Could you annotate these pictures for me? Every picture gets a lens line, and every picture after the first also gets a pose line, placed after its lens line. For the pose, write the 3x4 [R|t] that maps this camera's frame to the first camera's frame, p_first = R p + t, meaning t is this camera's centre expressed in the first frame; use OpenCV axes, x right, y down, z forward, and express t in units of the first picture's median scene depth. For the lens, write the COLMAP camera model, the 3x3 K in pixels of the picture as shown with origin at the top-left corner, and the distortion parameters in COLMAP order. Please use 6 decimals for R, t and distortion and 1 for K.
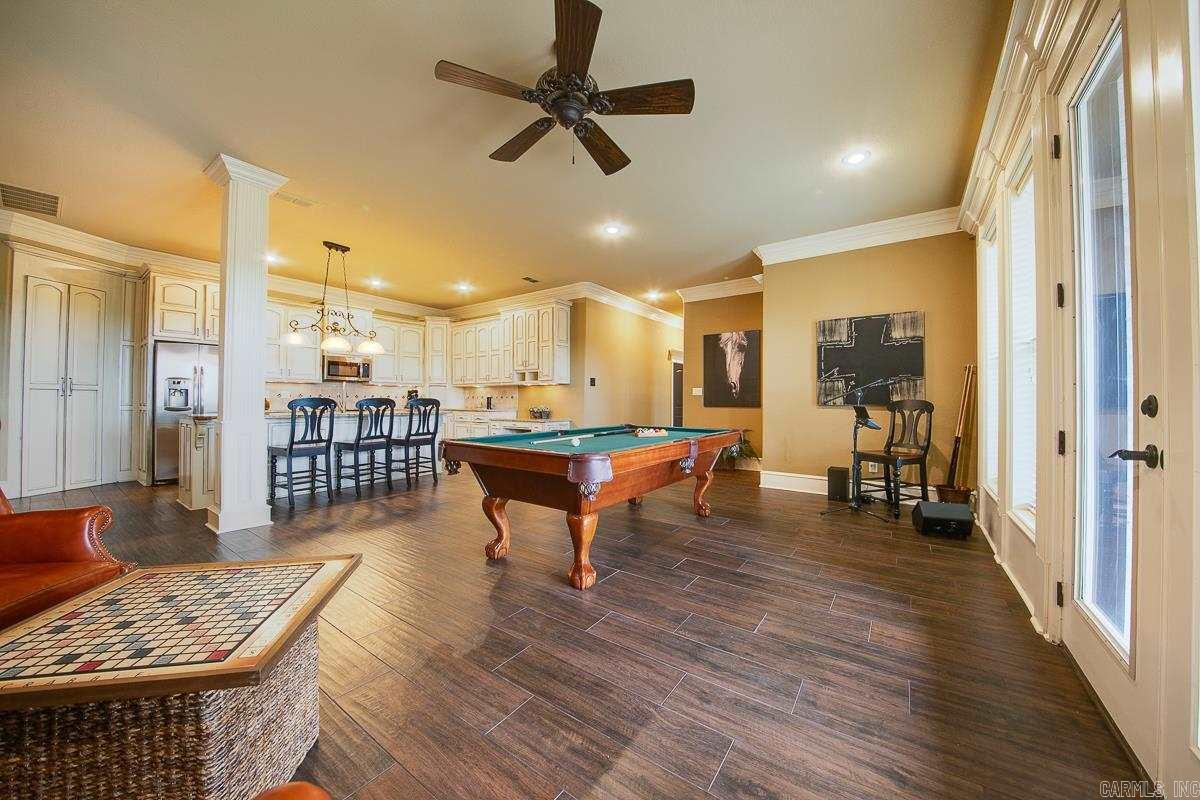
lens RADIAL K [[430.6, 0, 596.5], [0, 430.6, 399.2], [0, 0, 1]] dist [0.000599, 0.000008]
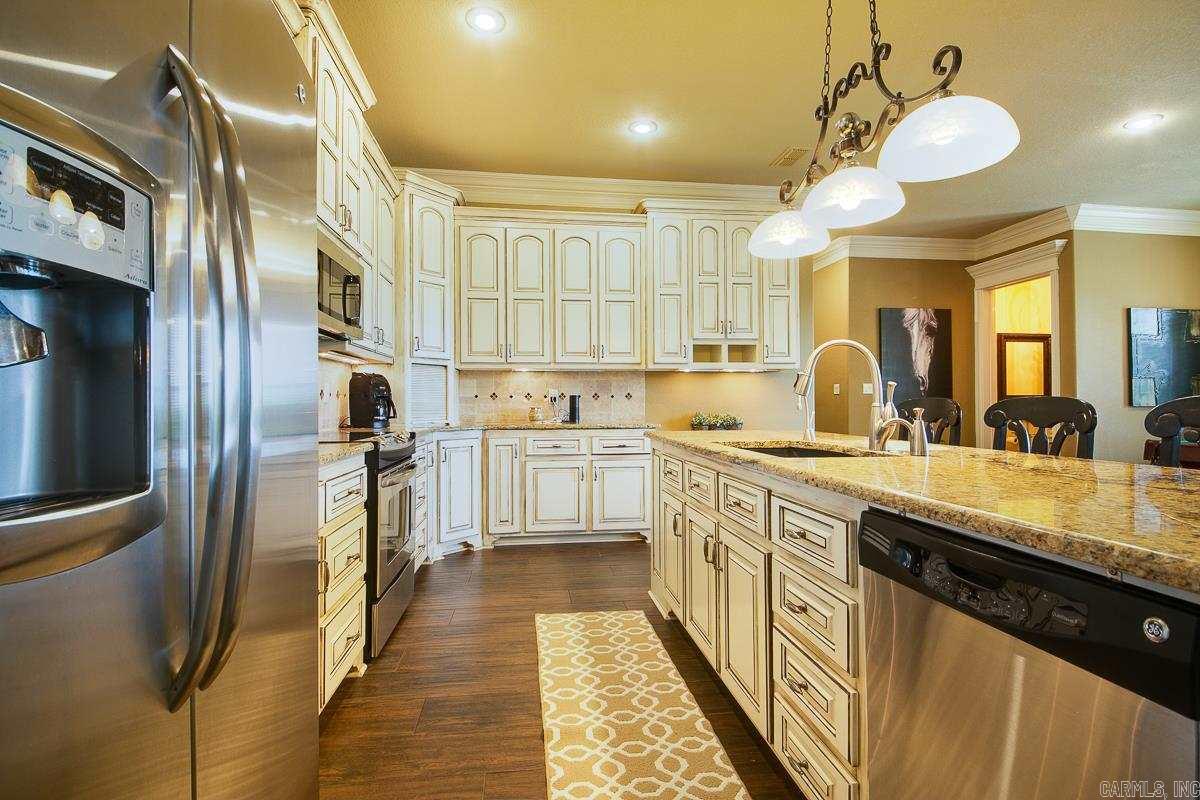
lens RADIAL K [[579.6, 0, 603.0], [0, 579.6, 396.4], [0, 0, 1]] dist [-0.003736, -0.000334]
pose [[0.719100, -0.000597, 0.694906, -0.737945], [-0.001004, 0.999998, 0.001898, -0.006405], [-0.694905, -0.002063, 0.719098, 0.645026]]
